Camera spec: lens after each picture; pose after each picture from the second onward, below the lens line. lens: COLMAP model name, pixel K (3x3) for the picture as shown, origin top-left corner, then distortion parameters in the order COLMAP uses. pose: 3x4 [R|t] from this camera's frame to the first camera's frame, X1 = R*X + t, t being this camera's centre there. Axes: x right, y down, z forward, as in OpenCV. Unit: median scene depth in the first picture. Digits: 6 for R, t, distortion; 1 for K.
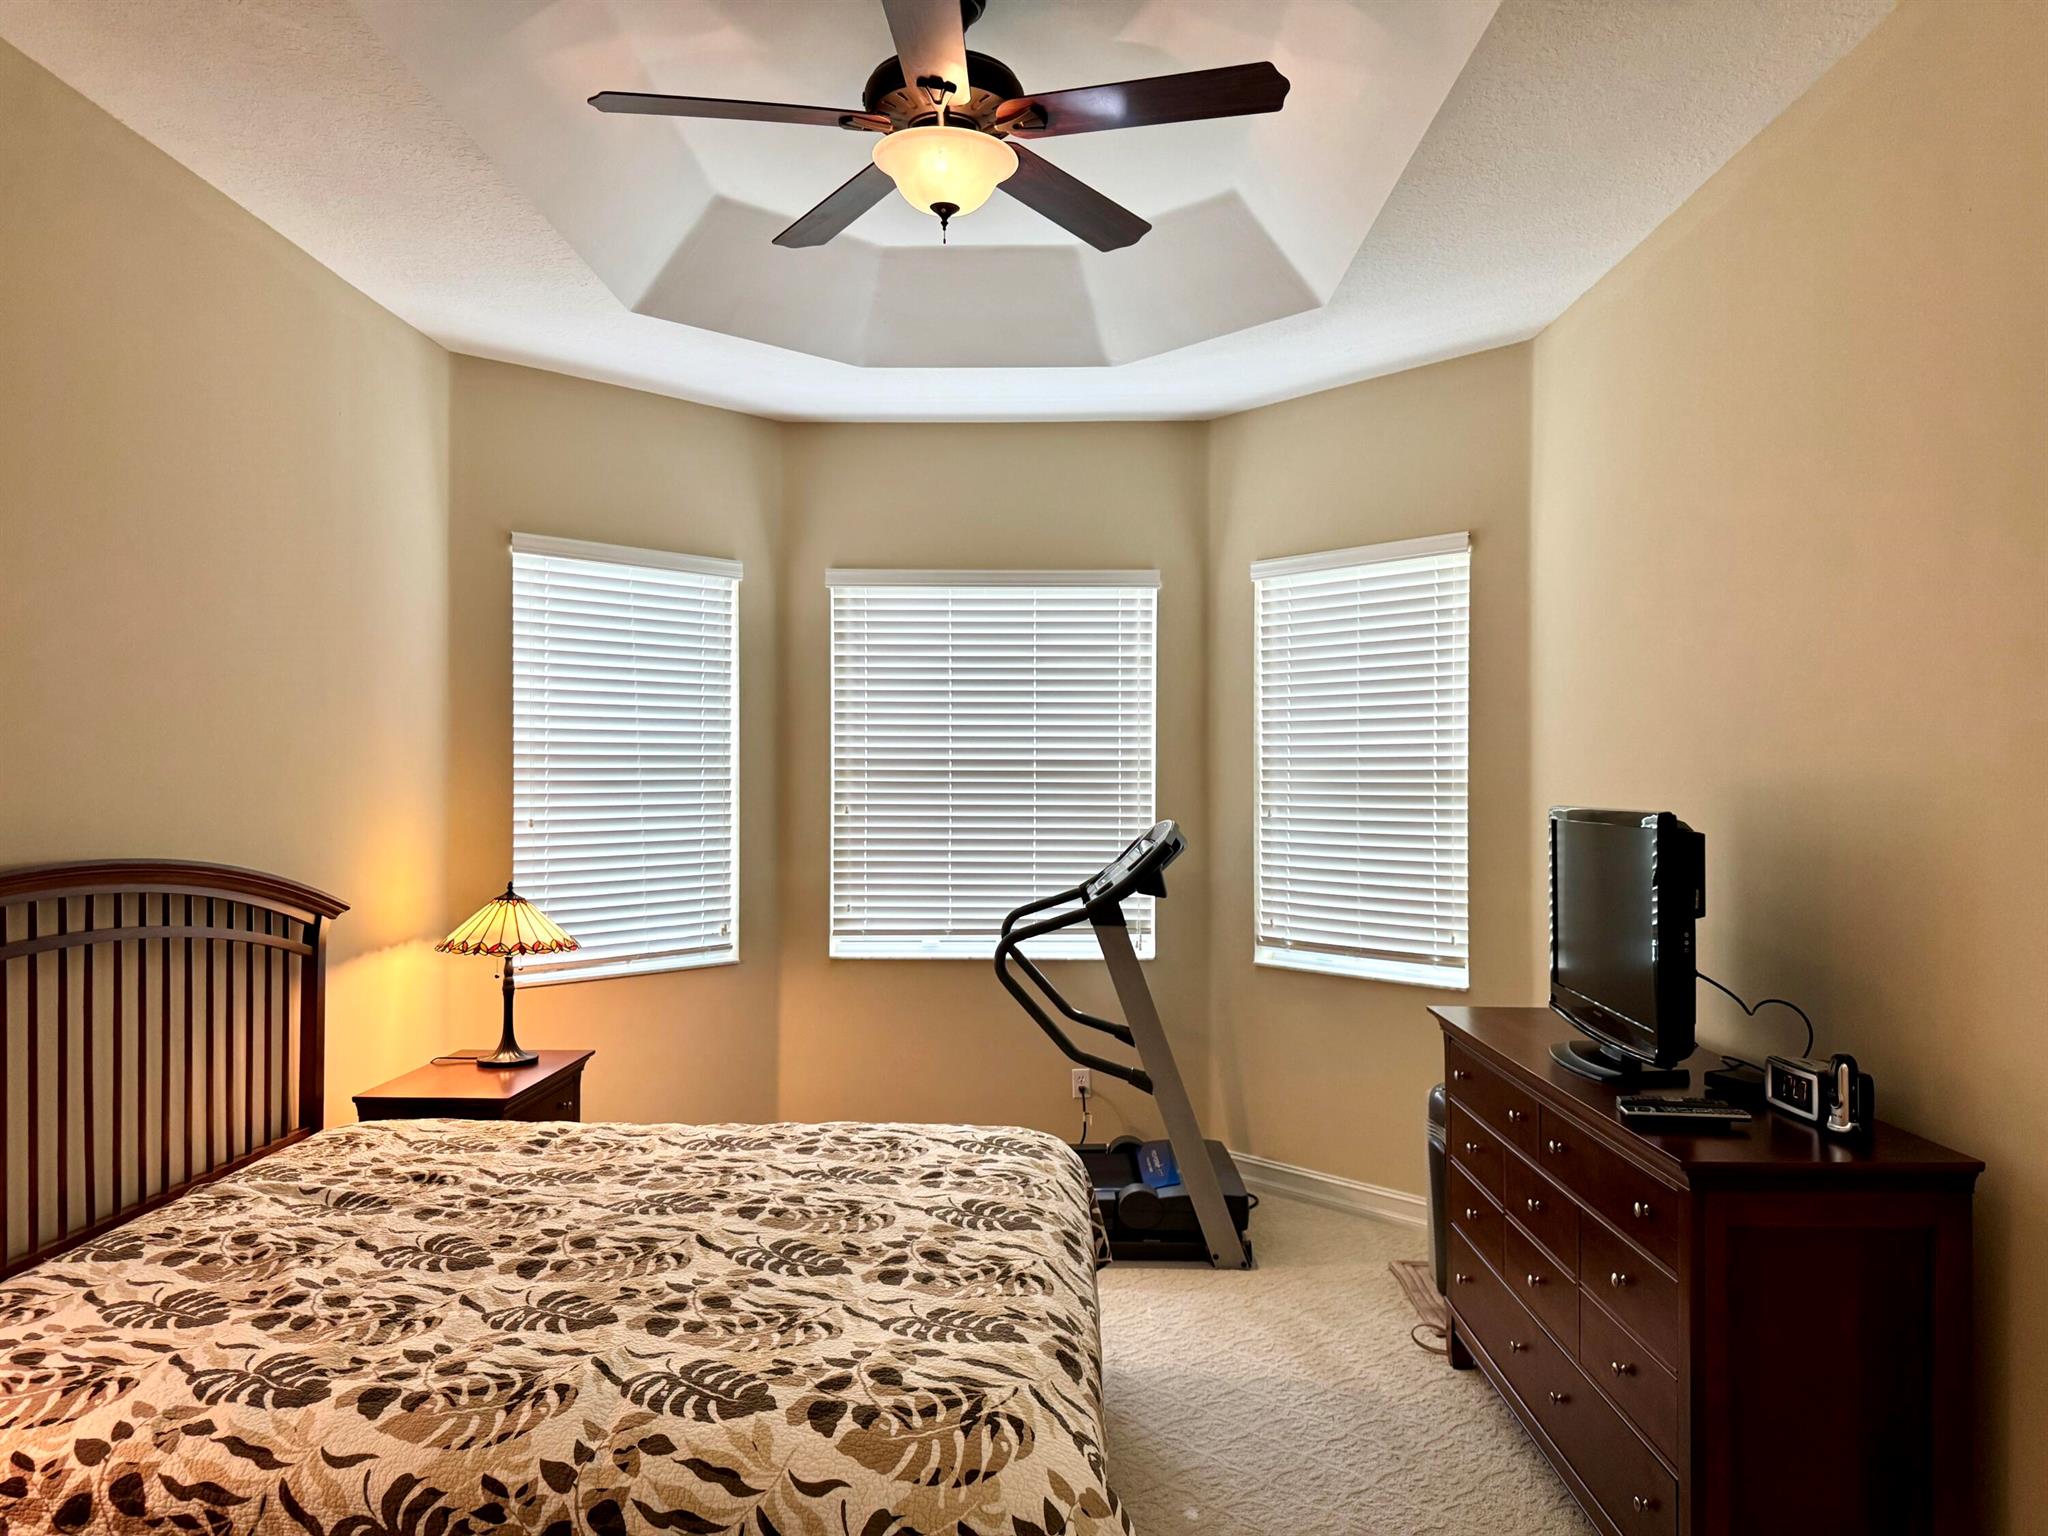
lens RADIAL K [[1441.4, 0, 1041.4], [0, 1441.4, 763.0], [0, 0, 1]] dist [0.045936, -0.054862]
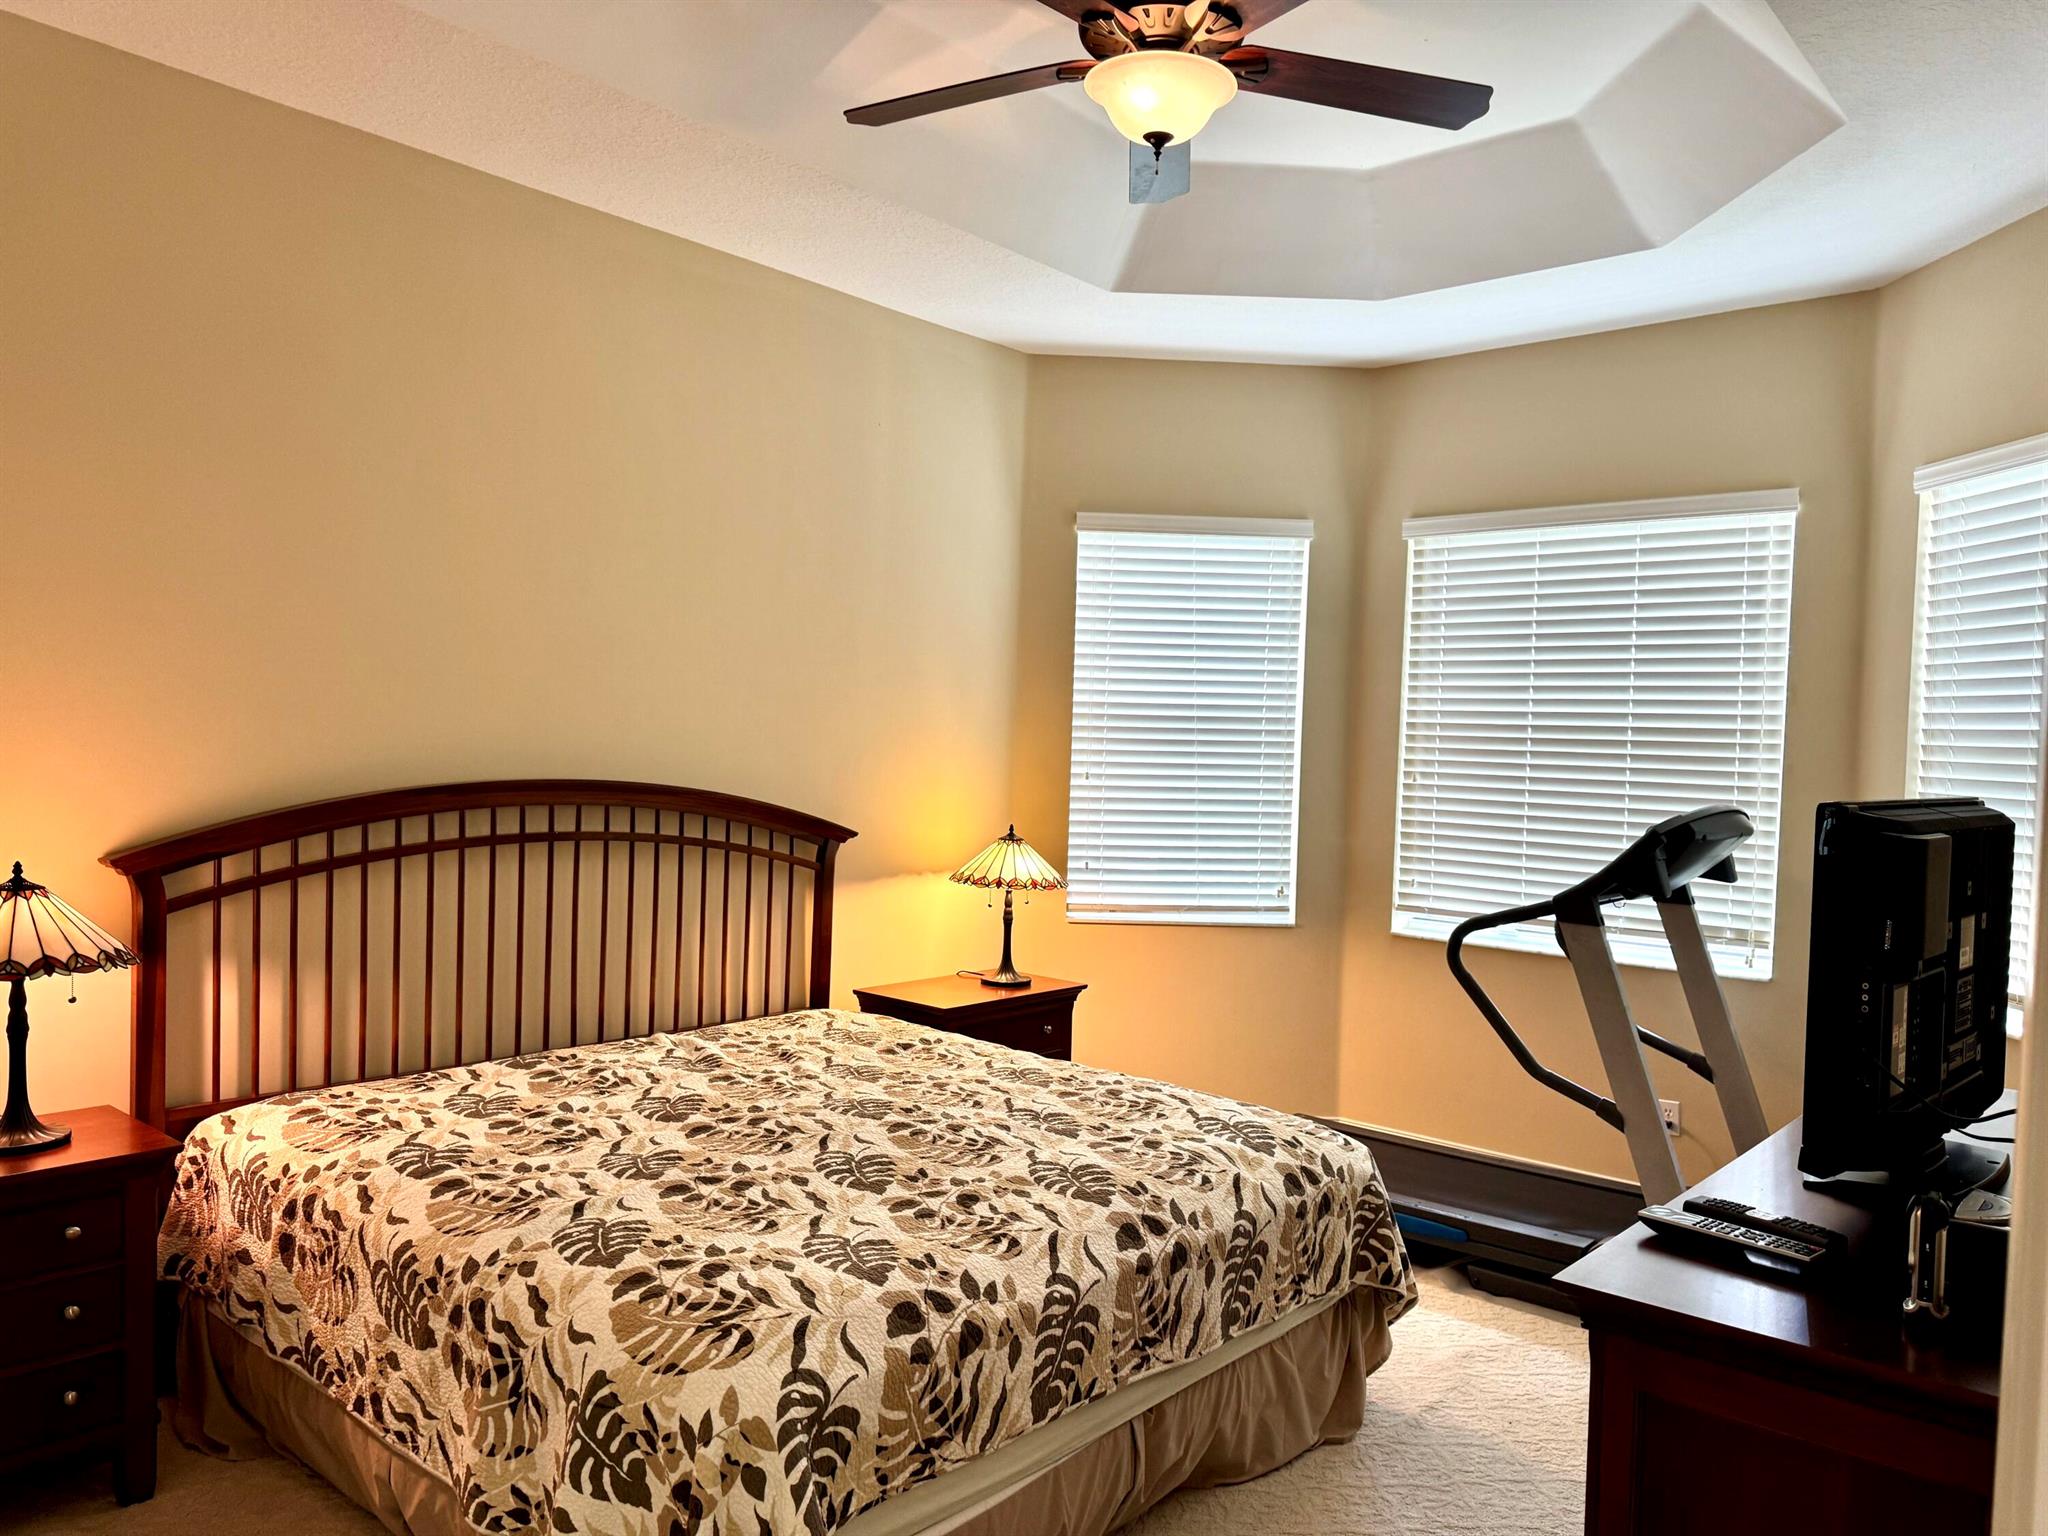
lens RADIAL K [[1441.4, 0, 1014.3], [0, 1441.4, 762.8], [0, 0, 1]] dist [0.045936, -0.054862]
pose [[0.767217, 0.031130, -0.640632, 0.402414], [-0.019115, 0.999488, 0.025677, 0.006102], [0.641103, -0.007454, 0.767419, 0.169478]]
